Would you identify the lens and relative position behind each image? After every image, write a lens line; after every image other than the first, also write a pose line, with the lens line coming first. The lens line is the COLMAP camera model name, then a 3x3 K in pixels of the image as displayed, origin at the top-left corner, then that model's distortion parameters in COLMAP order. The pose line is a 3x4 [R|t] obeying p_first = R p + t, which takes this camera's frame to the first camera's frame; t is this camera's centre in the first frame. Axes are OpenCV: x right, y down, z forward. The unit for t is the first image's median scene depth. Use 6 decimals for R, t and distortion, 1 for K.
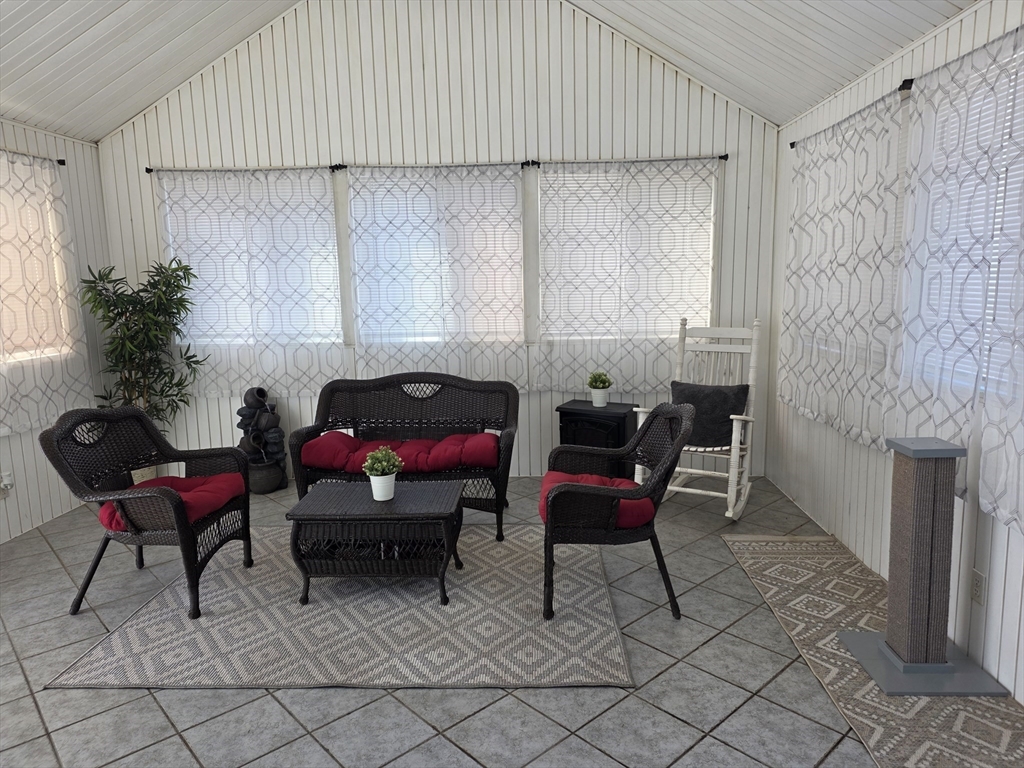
lens RADIAL K [[674.0, 0, 520.8], [0, 674.0, 382.5], [0, 0, 1]] dist [0.068782, -0.047604]
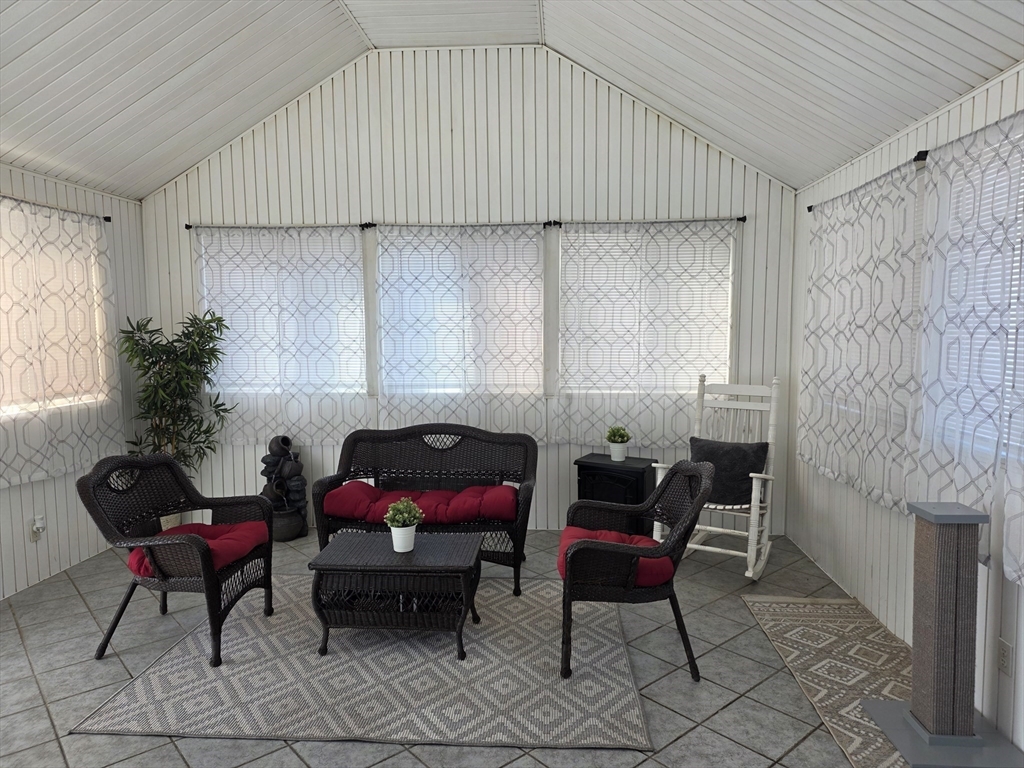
lens RADIAL K [[674.0, 0, 517.6], [0, 674.0, 390.1], [0, 0, 1]] dist [0.068782, -0.047604]
pose [[0.999442, 0.016160, -0.029219, -0.004854], [-0.017891, 0.998038, -0.060005, -0.006587], [0.028192, 0.060494, 0.997770, -0.014433]]
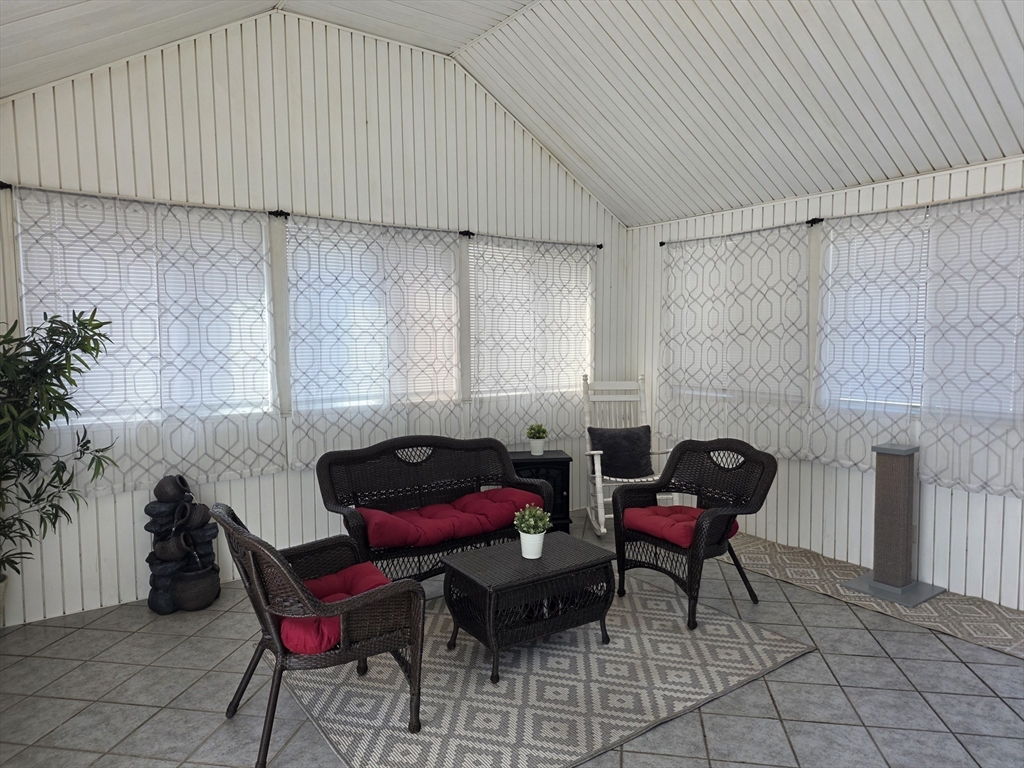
lens RADIAL K [[674.0, 0, 520.7], [0, 674.0, 389.9], [0, 0, 1]] dist [0.068782, -0.047604]
pose [[0.790790, -0.036350, 0.611007, -0.580615], [0.081505, 0.995599, -0.046257, -0.022537], [-0.606637, 0.086379, 0.790272, 0.132806]]
